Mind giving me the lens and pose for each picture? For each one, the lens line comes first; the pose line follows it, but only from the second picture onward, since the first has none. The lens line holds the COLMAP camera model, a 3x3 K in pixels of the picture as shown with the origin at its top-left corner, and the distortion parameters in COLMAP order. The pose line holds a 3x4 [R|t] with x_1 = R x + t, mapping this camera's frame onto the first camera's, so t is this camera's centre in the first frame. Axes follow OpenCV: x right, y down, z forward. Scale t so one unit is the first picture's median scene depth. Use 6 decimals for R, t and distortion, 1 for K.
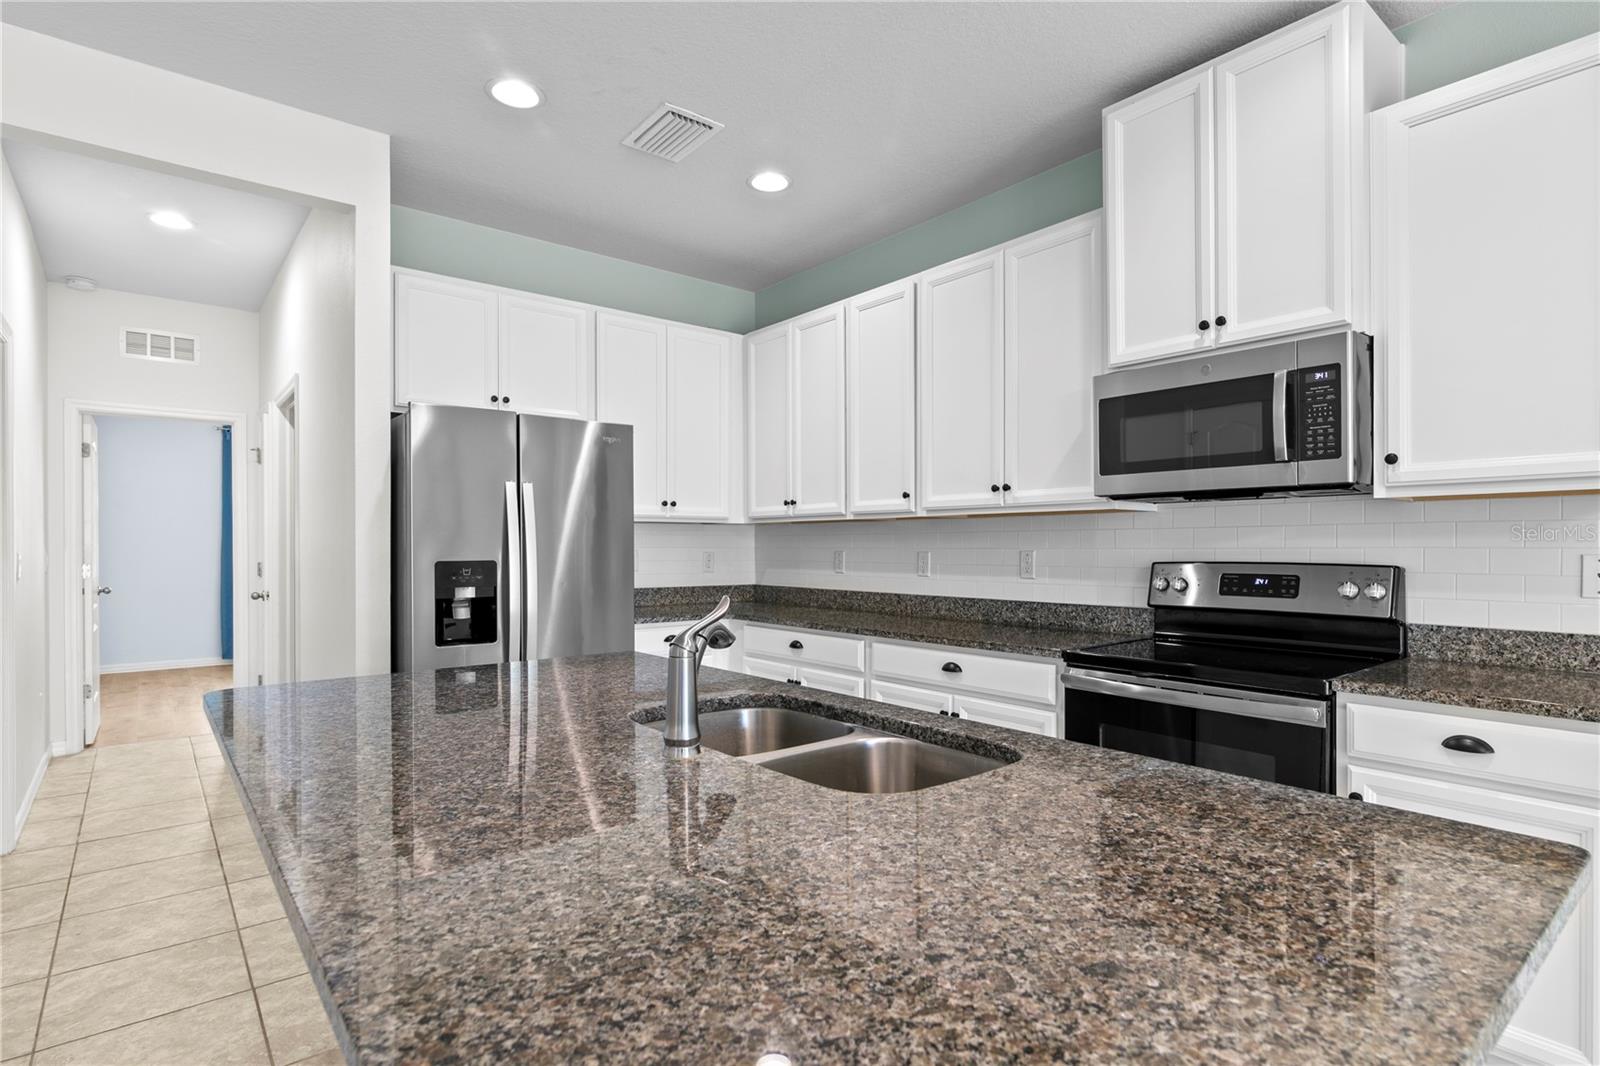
lens RADIAL K [[806.7, 0, 800.5], [0, 806.7, 548.9], [0, 0, 1]] dist [0.000610, -0.001055]
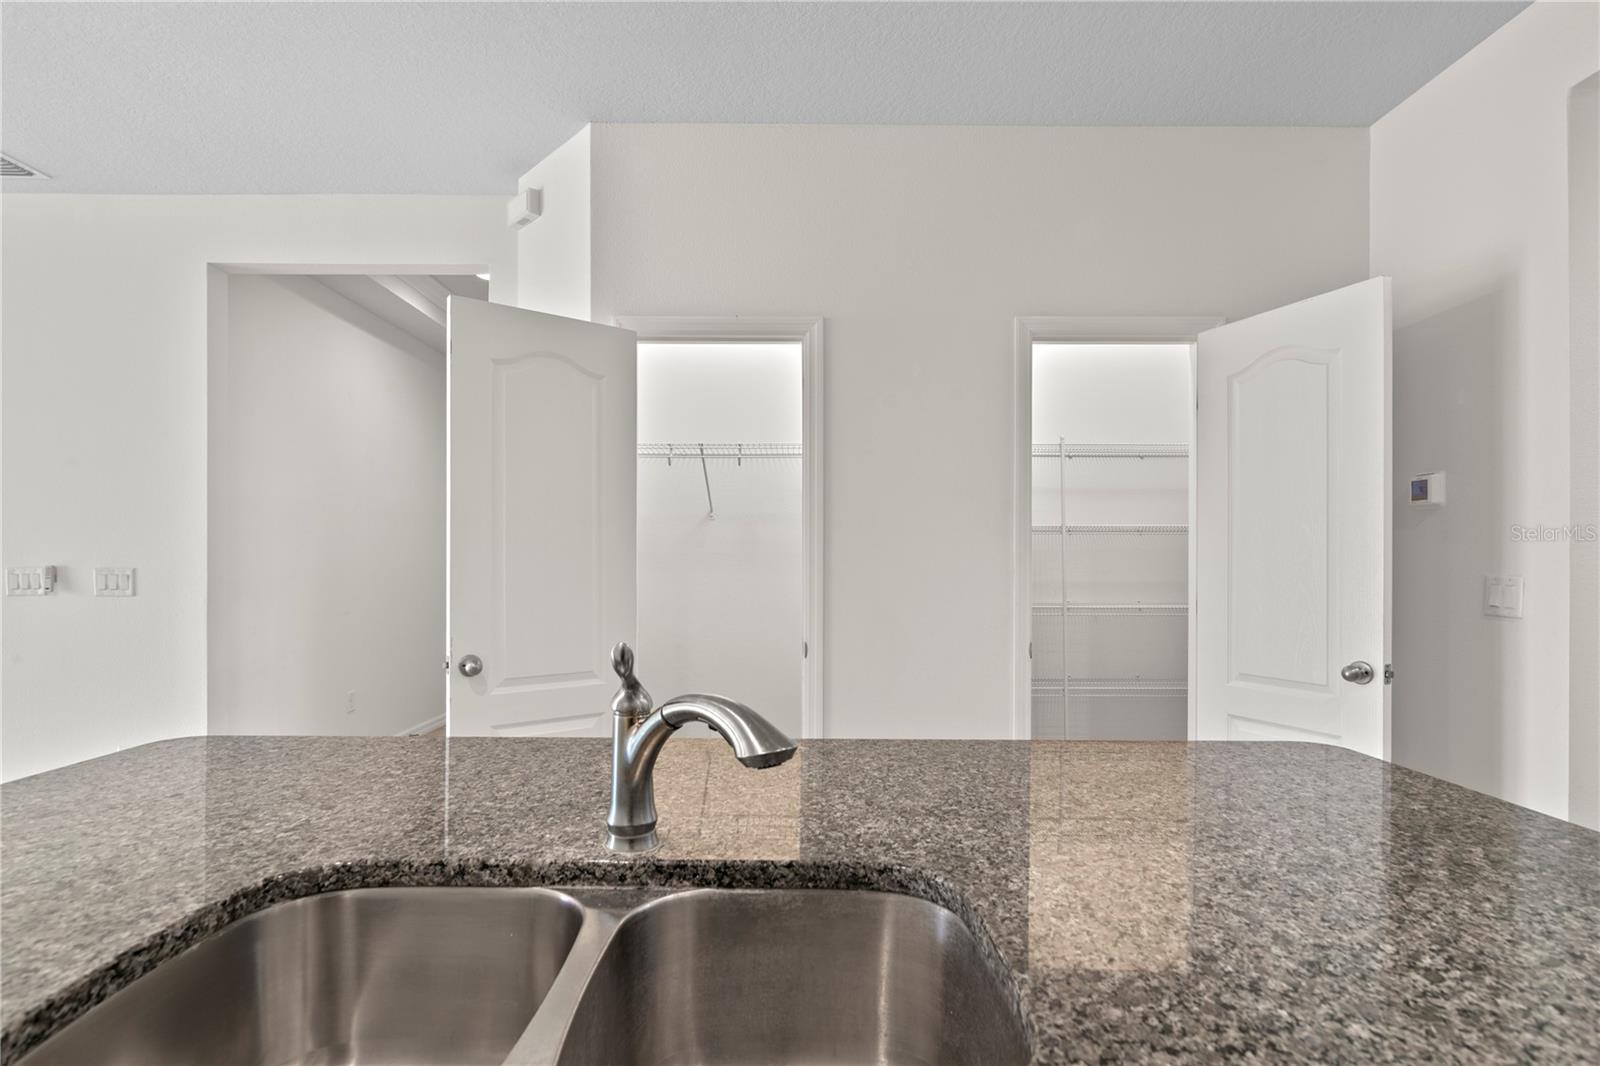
lens RADIAL K [[776.5, 0, 796.0], [0, 776.5, 563.9], [0, 0, 1]] dist [-0.005619, -0.000655]
pose [[-0.630683, -0.000430, -0.776041, 0.138234], [-0.006915, 0.999963, 0.005065, -0.003899], [0.776010, 0.008560, -0.630662, 0.688891]]
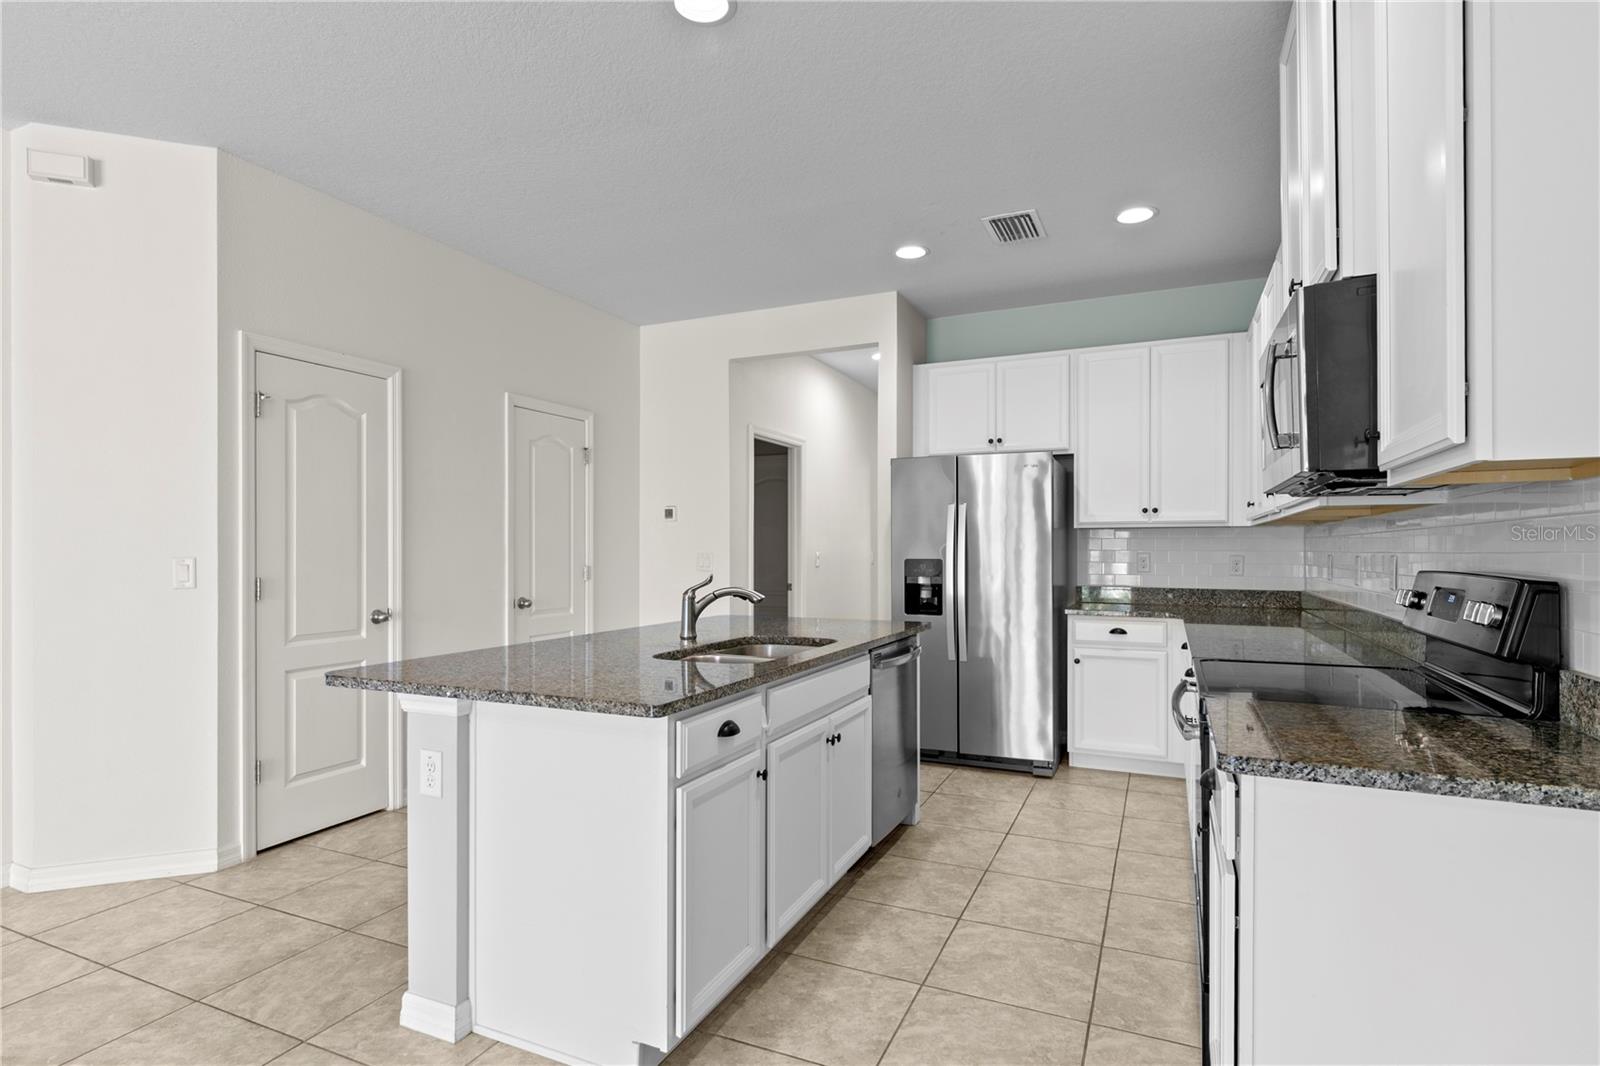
lens RADIAL K [[806.7, 0, 800.5], [0, 806.7, 548.9], [0, 0, 1]] dist [0.000610, -0.001055]
pose [[0.444220, 0.000371, -0.895918, 0.857309], [-0.003768, 0.999992, -0.001454, -0.000988], [0.895910, 0.004022, 0.444218, 0.130506]]
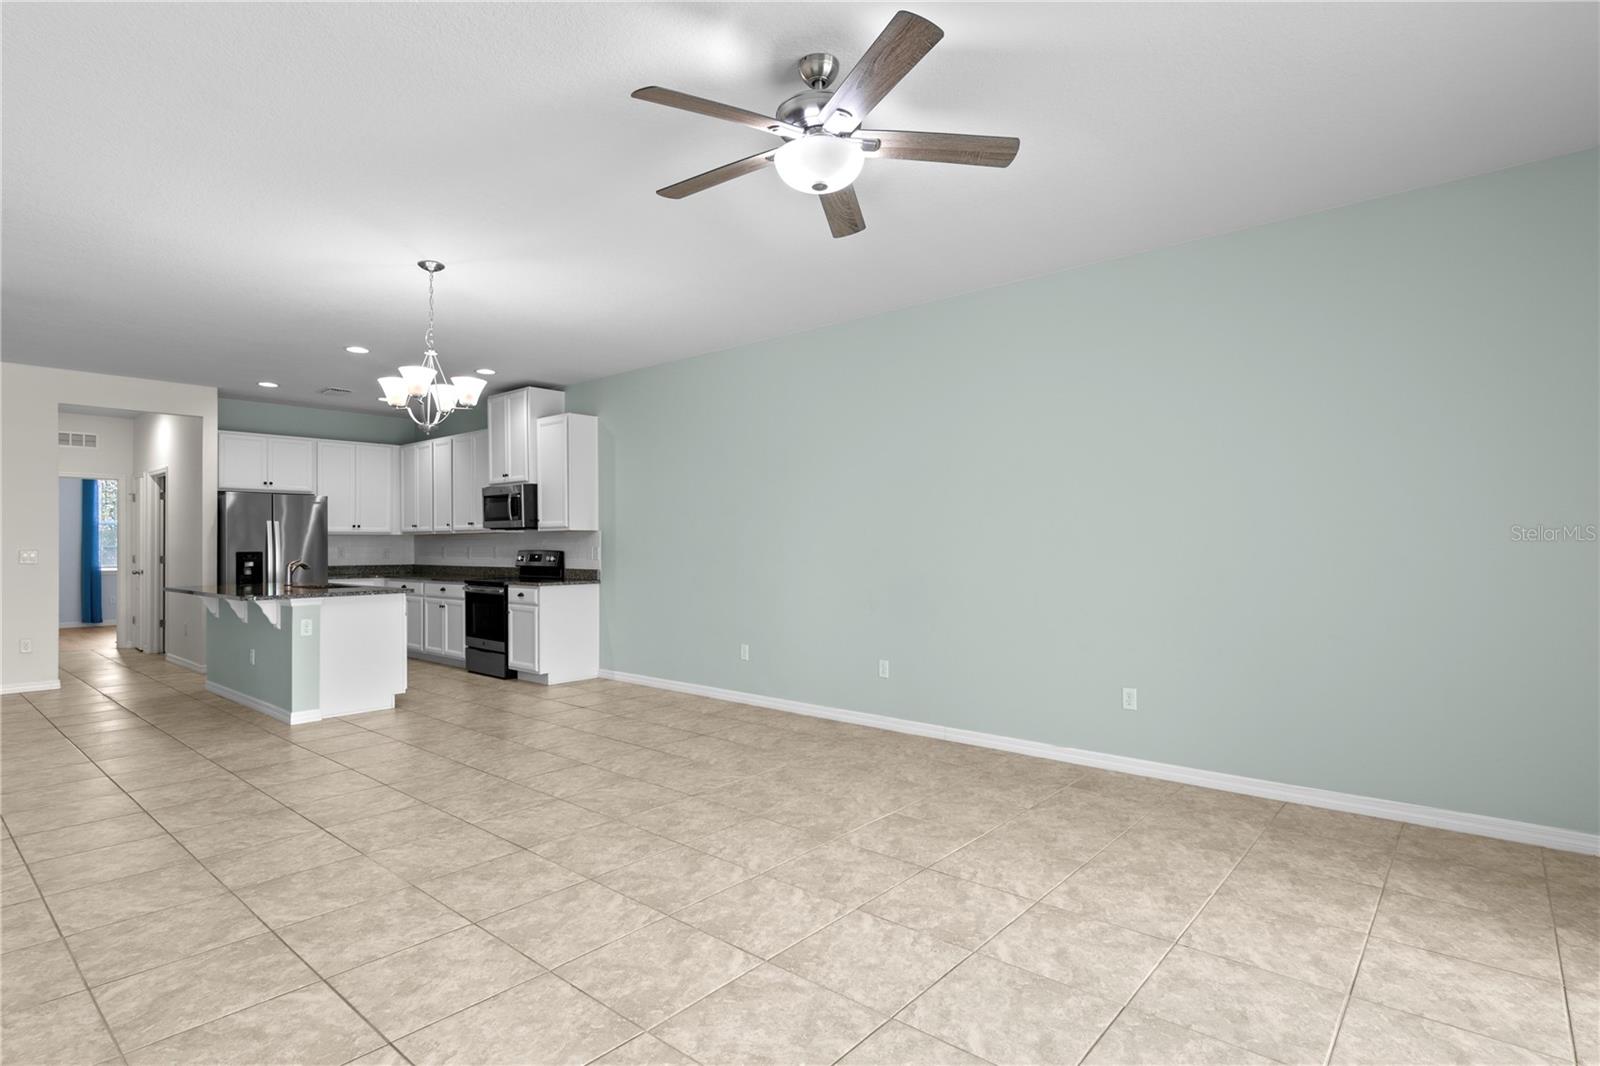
lens RADIAL K [[802.3, 0, 799.3], [0, 802.3, 540.0], [0, 0, 1]] dist [0.001073, -0.000902]
pose [[0.984778, -0.002353, 0.173800, 0.909096], [0.003993, 0.999951, -0.009087, 0.007805], [-0.173770, 0.009642, 0.984739, -1.913975]]
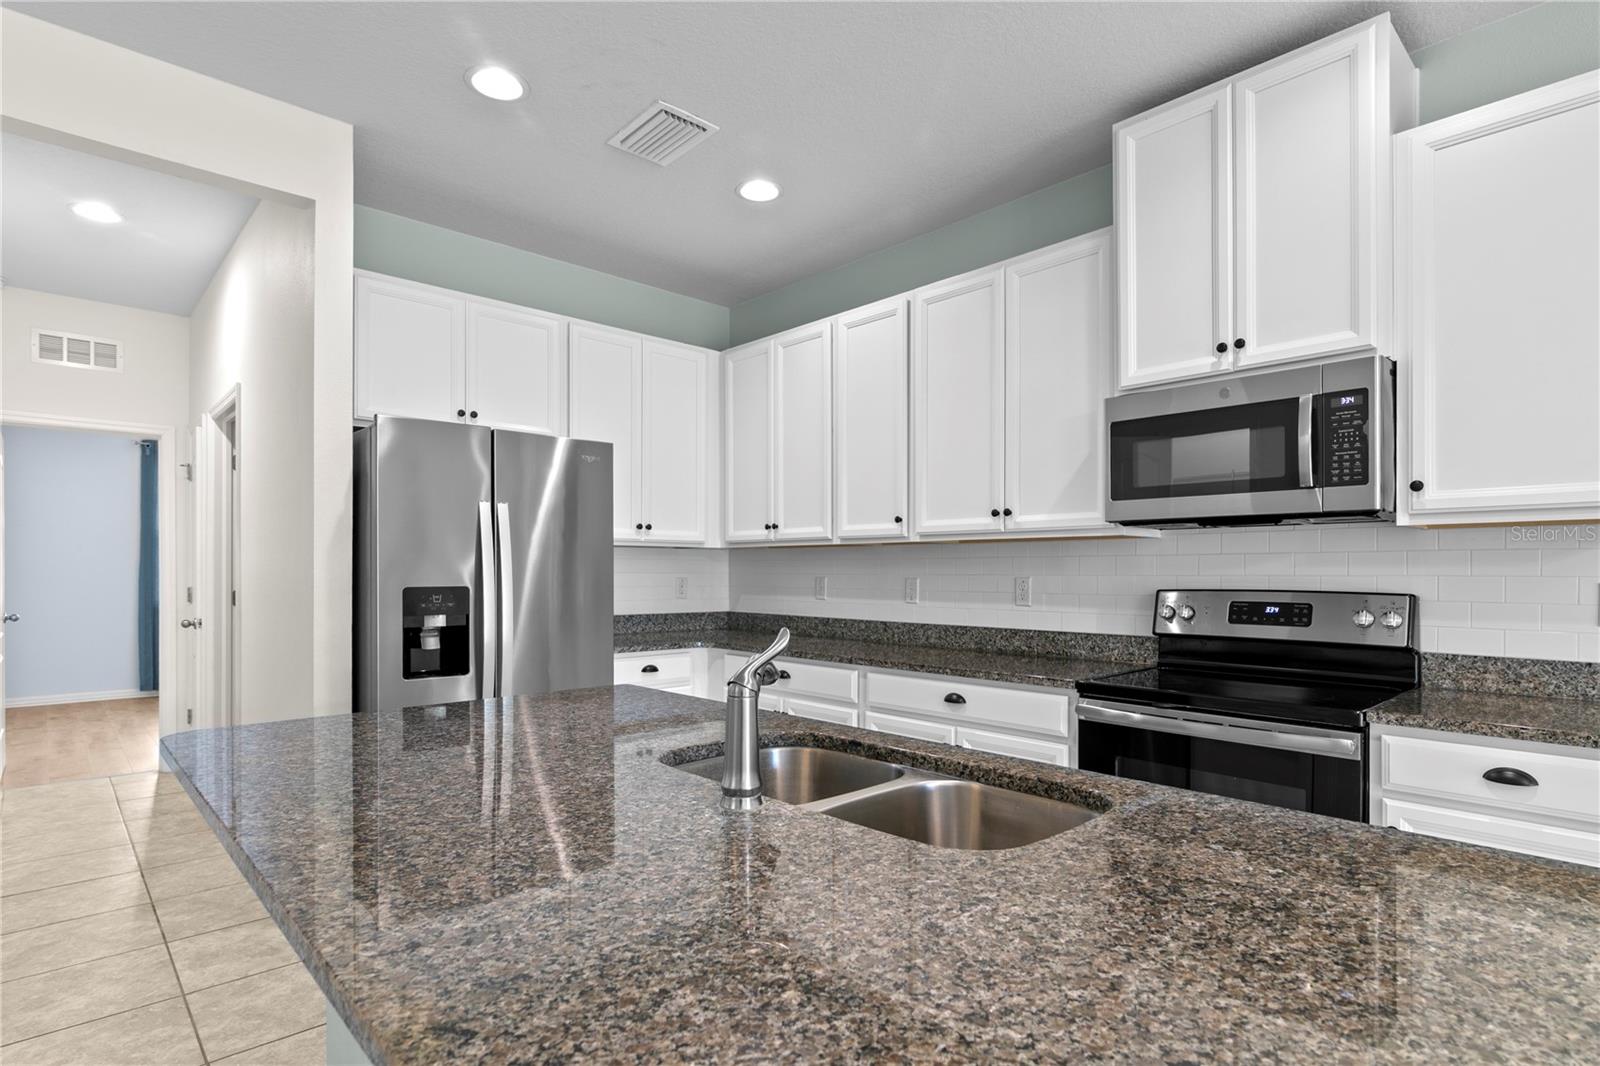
lens RADIAL K [[815.9, 0, 796.4], [0, 815.9, 572.7], [0, 0, 1]] dist [-0.000837, -0.000175]
pose [[0.997945, 0.002990, 0.064011, -0.063695], [-0.002892, 0.999994, -0.001624, -0.001265], [-0.064016, 0.001436, 0.997948, 0.039377]]
